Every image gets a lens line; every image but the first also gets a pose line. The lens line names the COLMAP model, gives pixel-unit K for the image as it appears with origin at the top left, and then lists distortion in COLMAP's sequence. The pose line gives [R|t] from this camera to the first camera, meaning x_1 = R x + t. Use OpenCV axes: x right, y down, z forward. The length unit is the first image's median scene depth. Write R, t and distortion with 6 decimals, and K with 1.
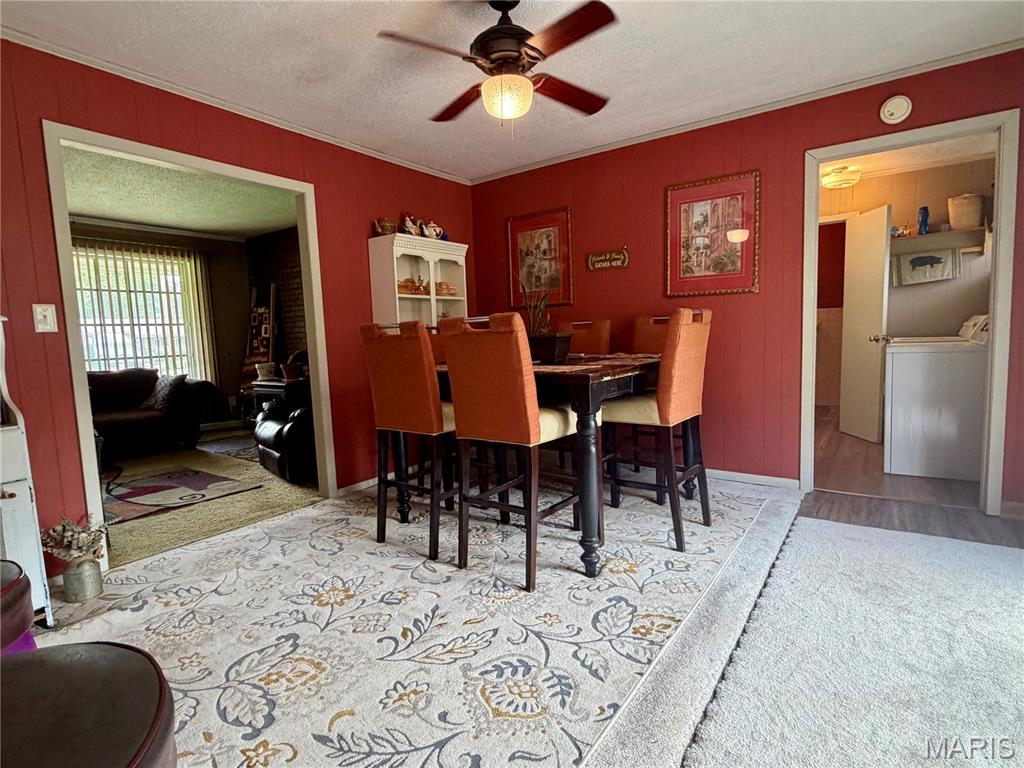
lens RADIAL K [[522.4, 0, 511.0], [0, 522.4, 385.6], [0, 0, 1]] dist [0.000880, -0.000456]
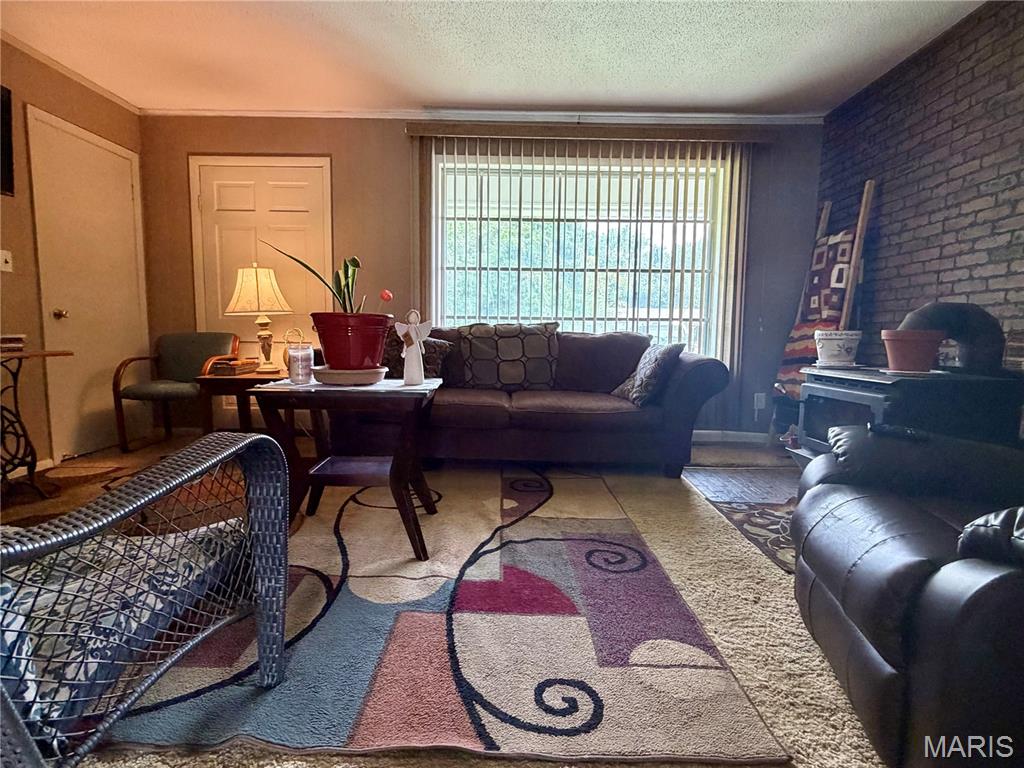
lens RADIAL K [[522.4, 0, 509.2], [0, 522.4, 387.6], [0, 0, 1]] dist [0.000880, -0.000456]
pose [[0.572484, 0.121248, -0.810902, -0.223250], [-0.109347, 0.991461, 0.071048, 0.004185], [0.812592, 0.047995, 0.580853, 0.437123]]
